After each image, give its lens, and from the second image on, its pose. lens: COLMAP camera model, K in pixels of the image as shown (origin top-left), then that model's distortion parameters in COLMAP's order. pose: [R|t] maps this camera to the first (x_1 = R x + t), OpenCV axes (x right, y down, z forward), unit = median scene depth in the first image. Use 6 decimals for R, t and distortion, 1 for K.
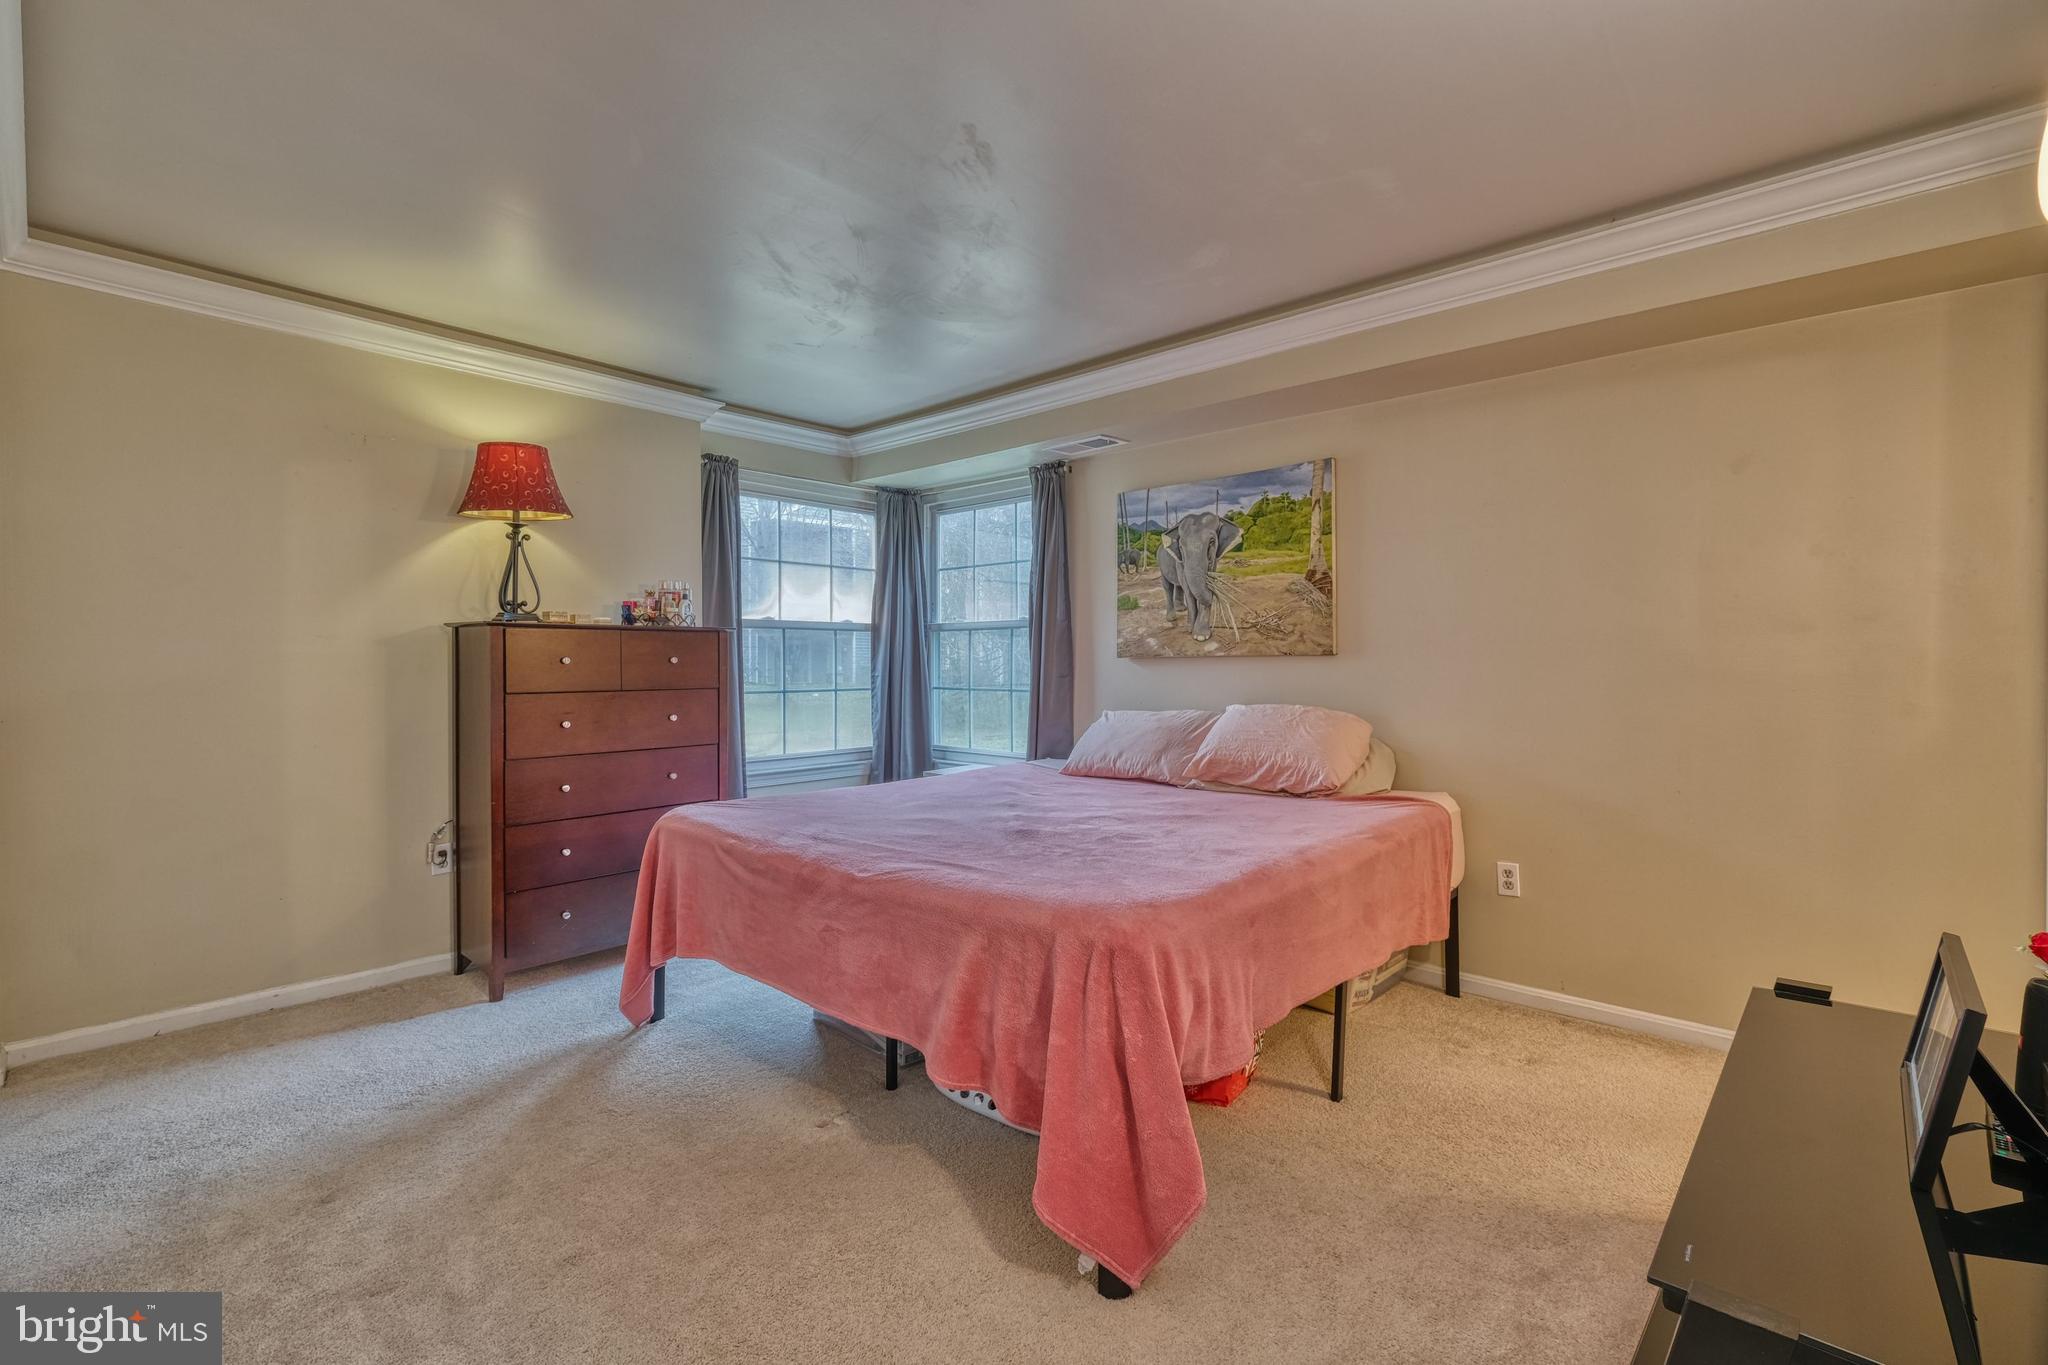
lens RADIAL K [[890.3, 0, 1040.0], [0, 890.3, 675.2], [0, 0, 1]] dist [-0.005252, 0.001330]
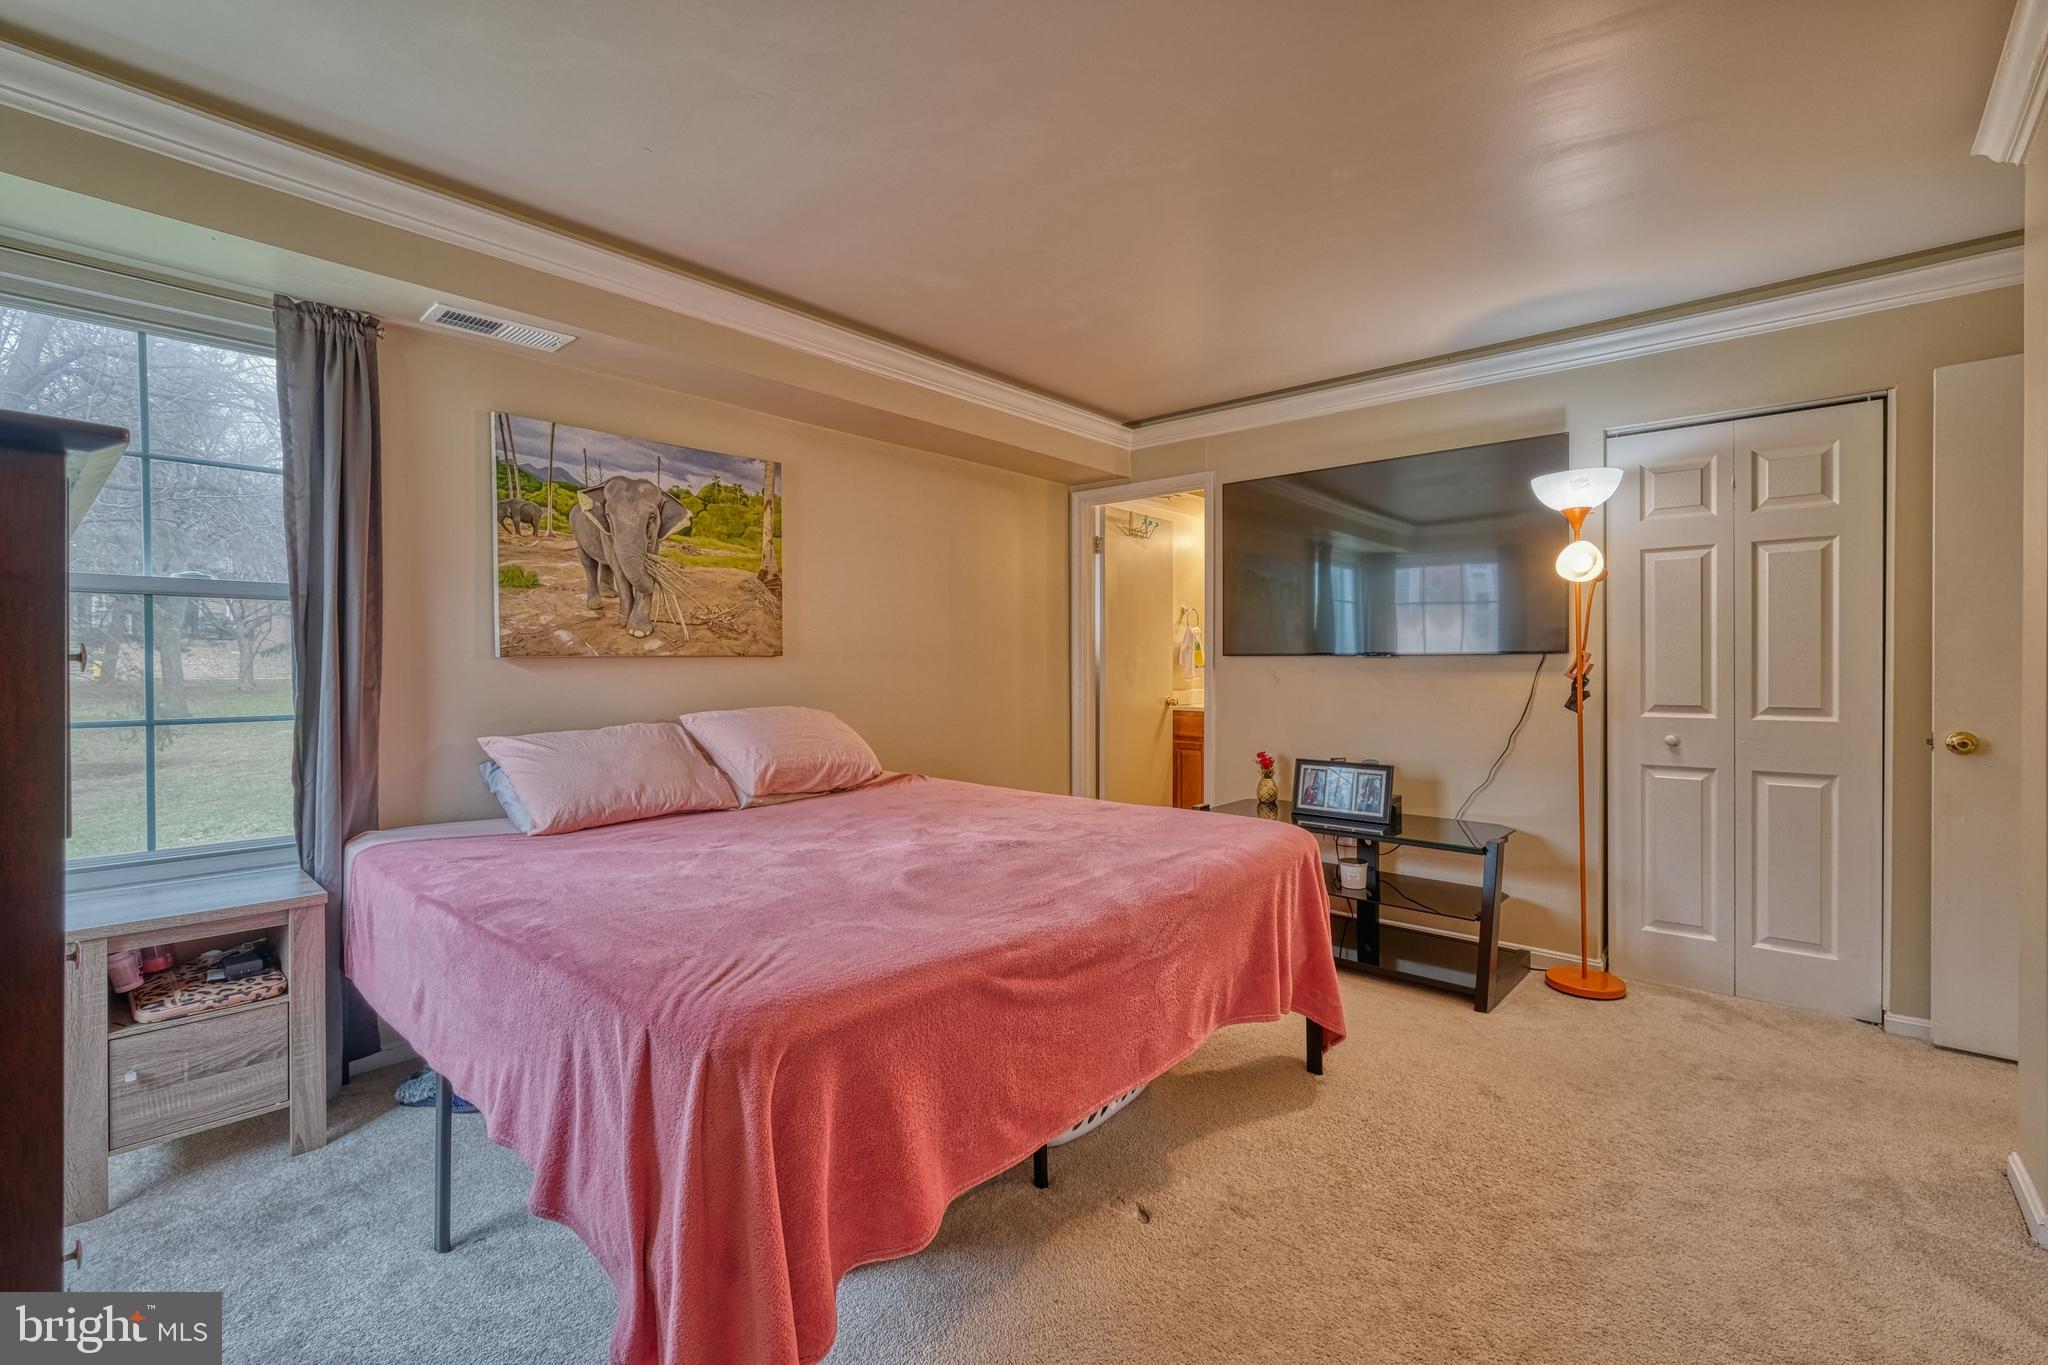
lens RADIAL K [[890.3, 0, 1033.8], [0, 890.3, 670.8], [0, 0, 1]] dist [-0.005252, 0.001330]
pose [[-0.017569, -0.006736, 0.999823, -0.635469], [0.021338, 0.999747, 0.007110, -0.006137], [-0.999618, 0.021459, -0.017421, 0.661851]]
